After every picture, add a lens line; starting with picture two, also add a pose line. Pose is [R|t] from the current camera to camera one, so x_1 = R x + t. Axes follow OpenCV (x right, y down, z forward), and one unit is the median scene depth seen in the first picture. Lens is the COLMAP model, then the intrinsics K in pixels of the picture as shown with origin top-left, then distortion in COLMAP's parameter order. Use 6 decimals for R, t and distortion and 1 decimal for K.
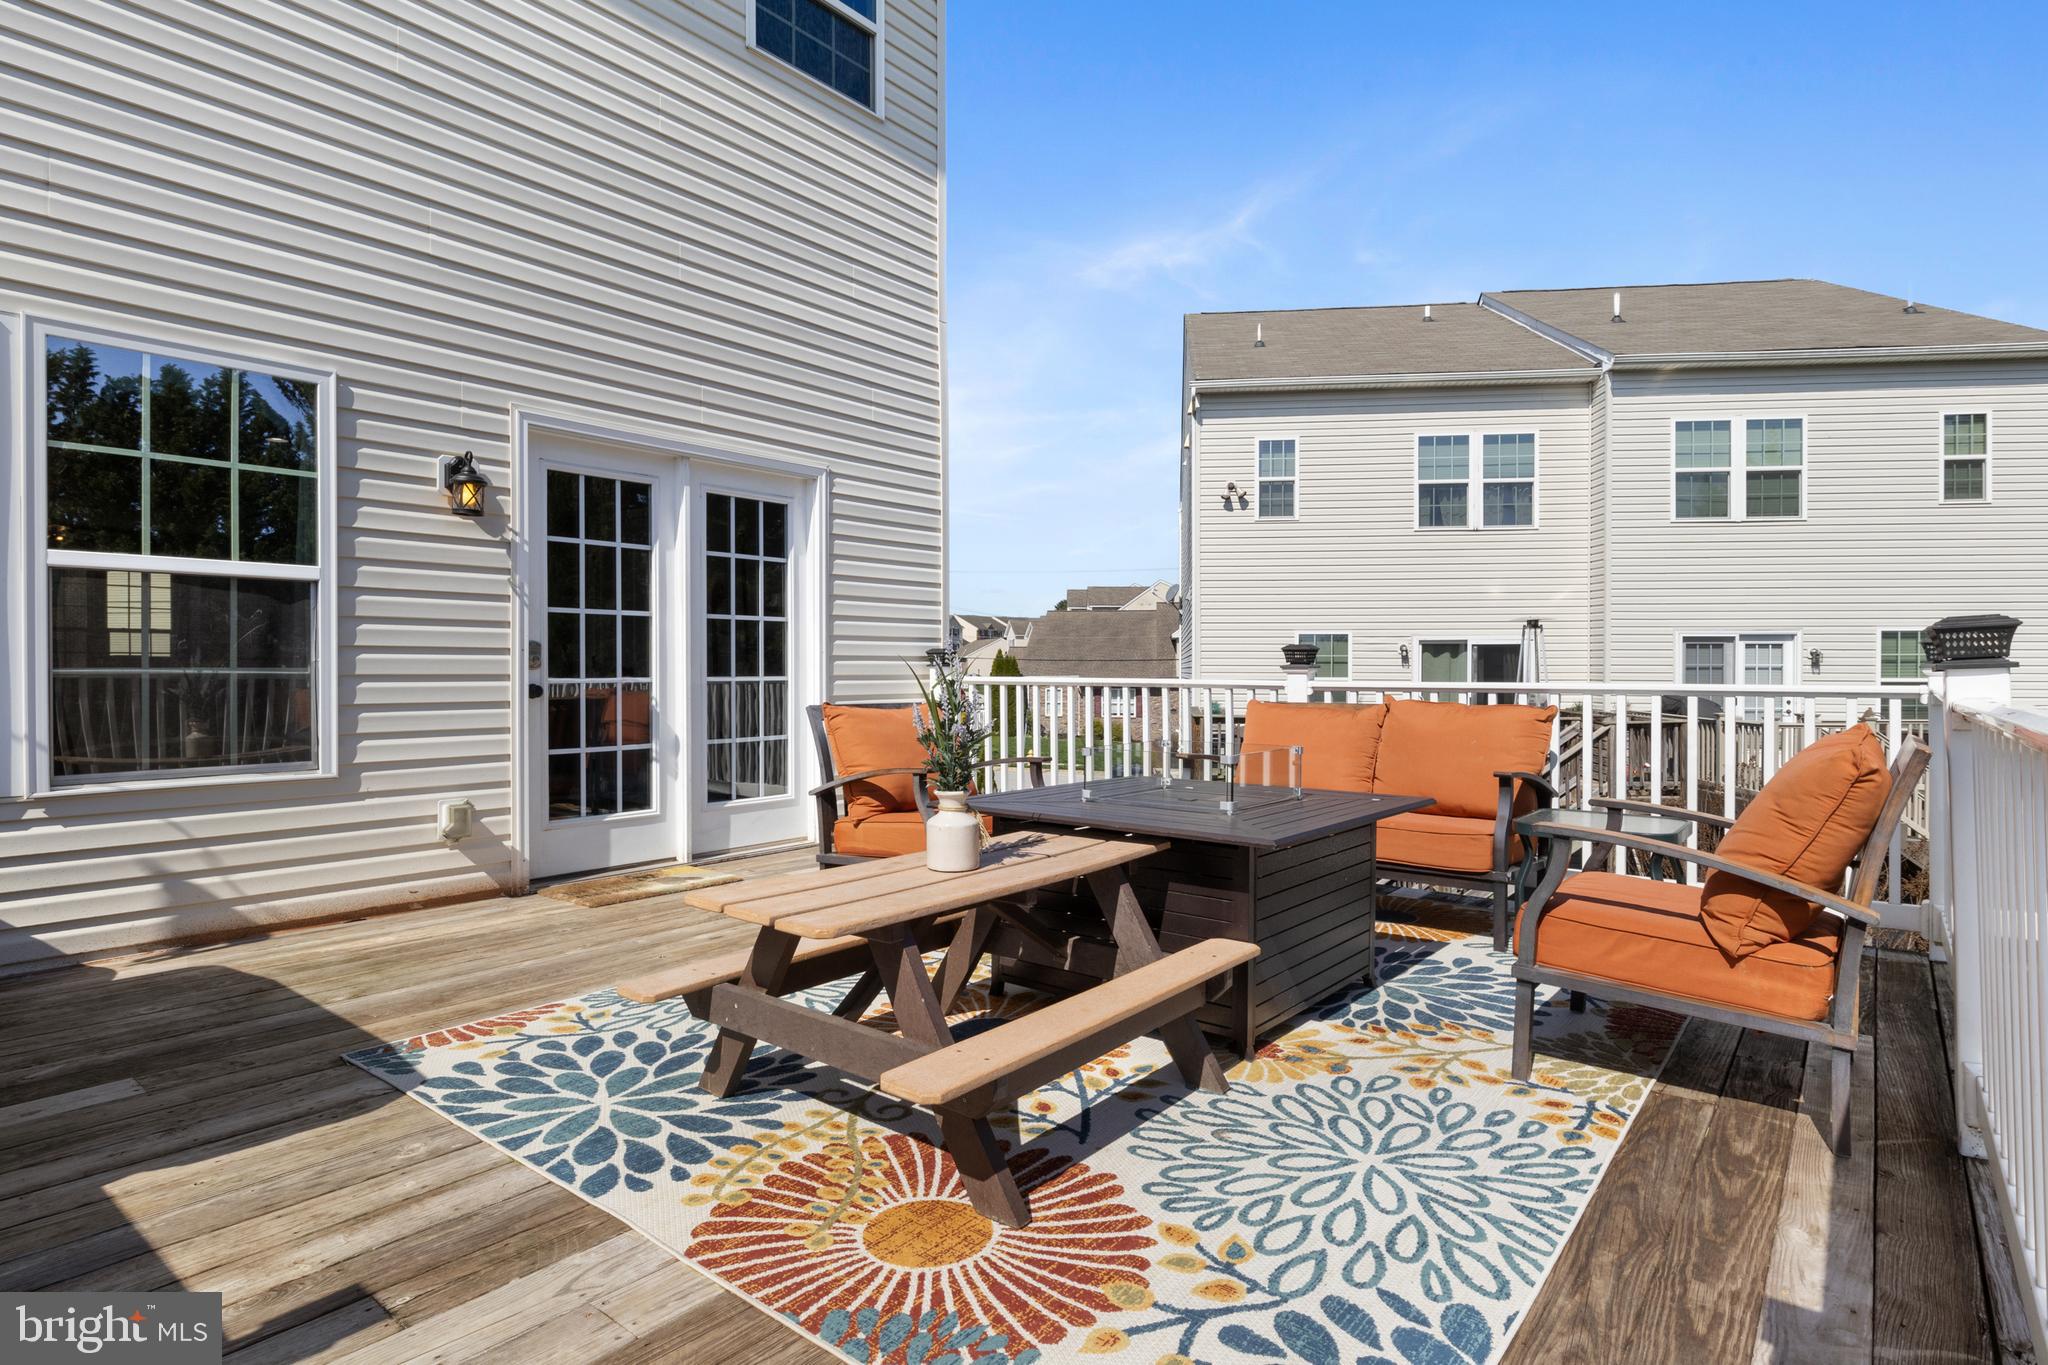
lens RADIAL K [[1164.3, 0, 1024.0], [0, 1164.3, 682.5], [0, 0, 1]] dist [-0.007875, -0.002269]
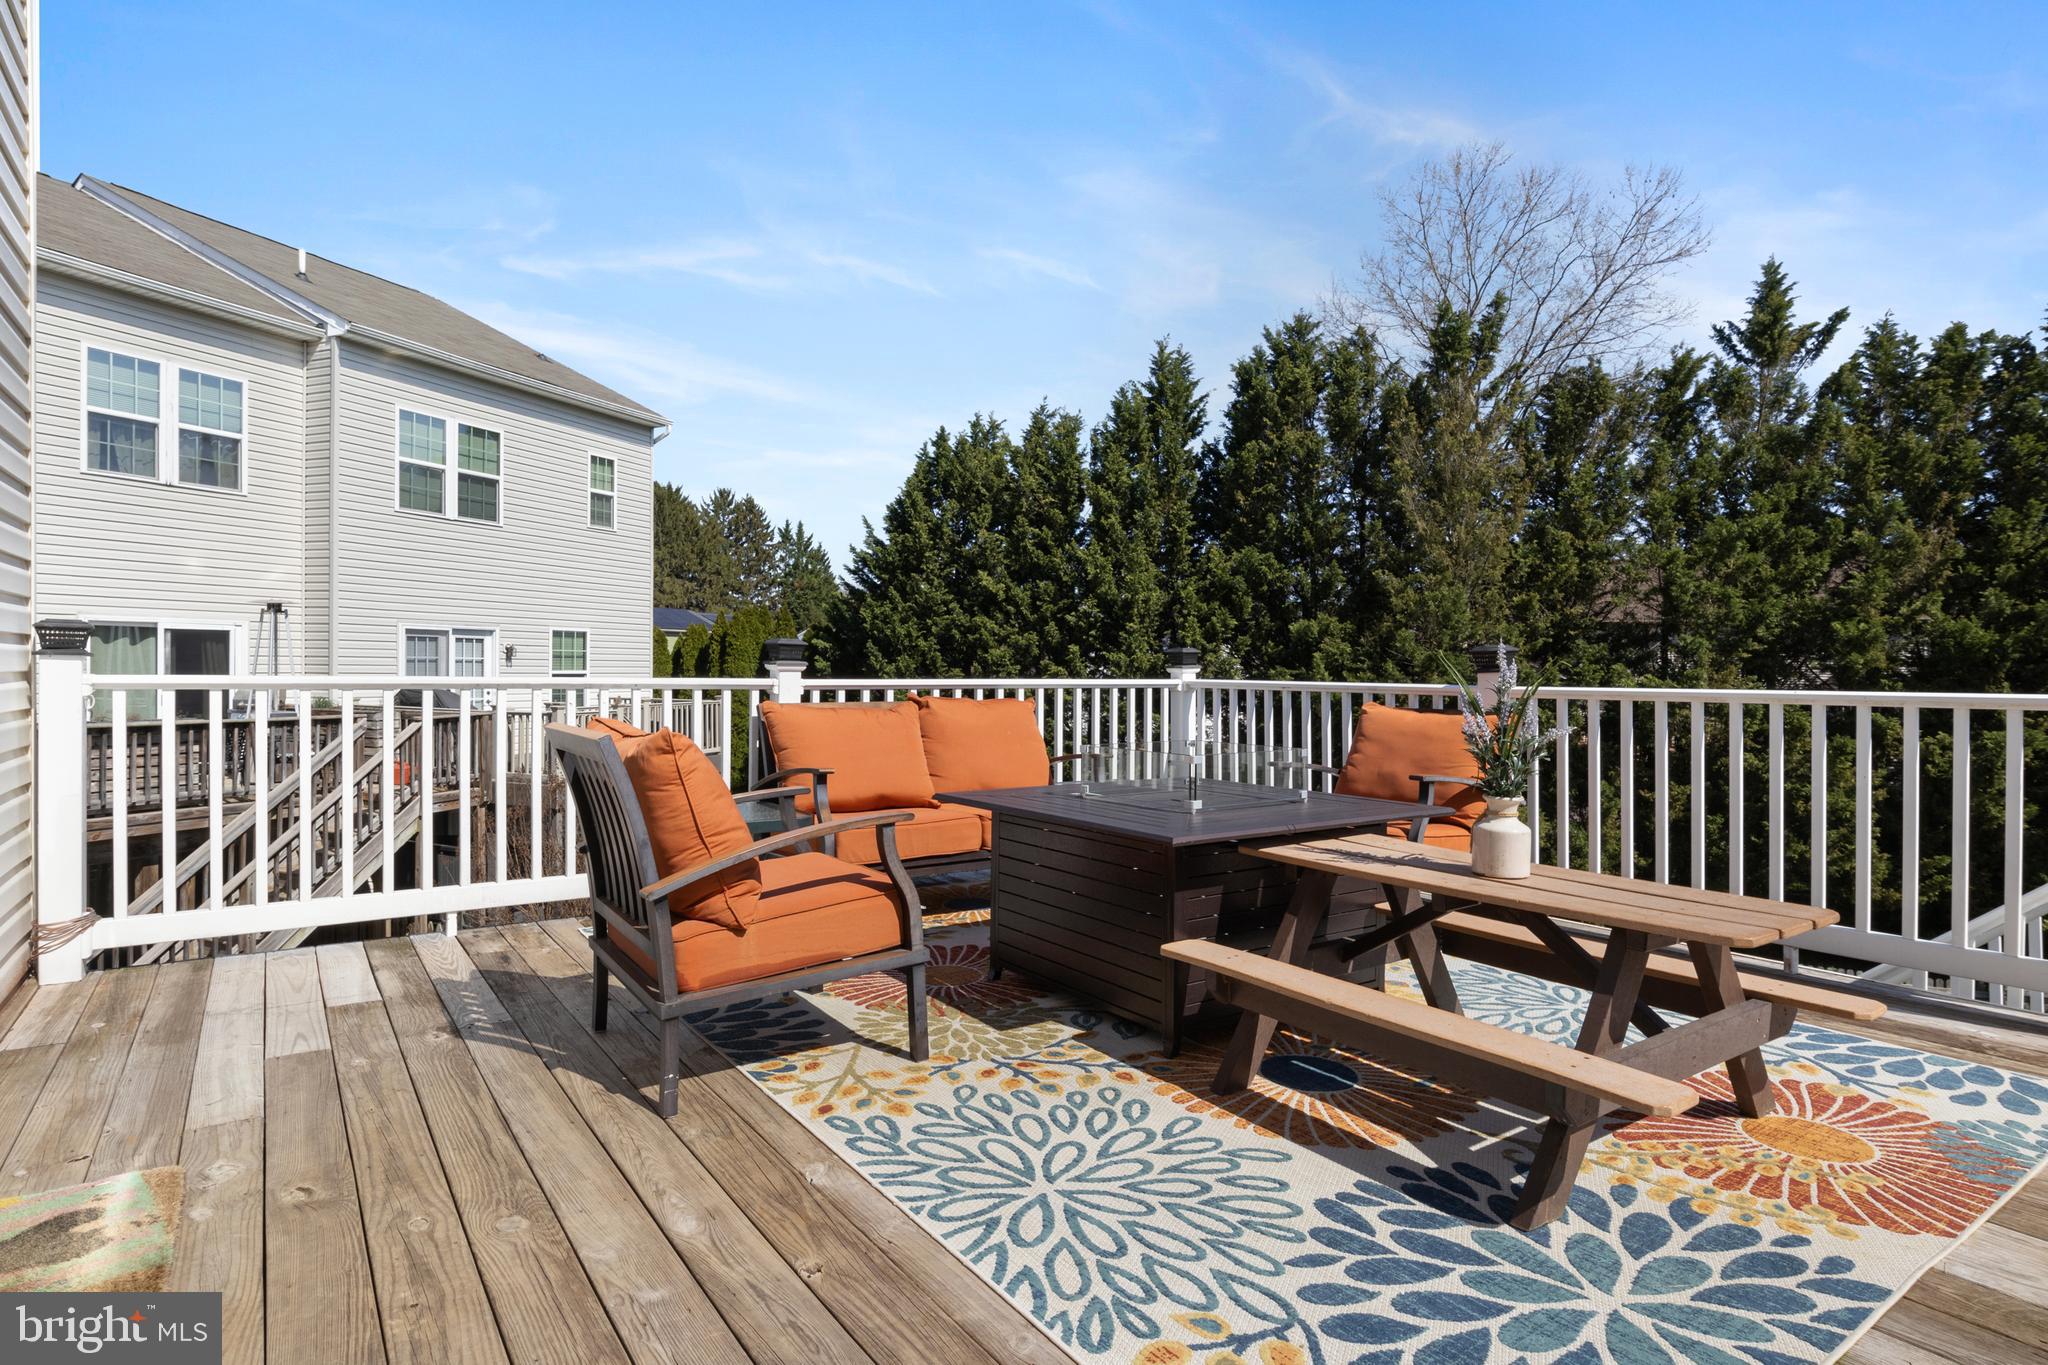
lens RADIAL K [[1134.3, 0, 1020.4], [0, 1134.3, 669.4], [0, 0, 1]] dist [-0.002941, -0.001815]
pose [[0.215864, -0.001024, 0.976423, -0.265229], [0.002784, 0.999996, 0.000433, -0.003951], [-0.976419, 0.002625, 0.215866, 0.289549]]
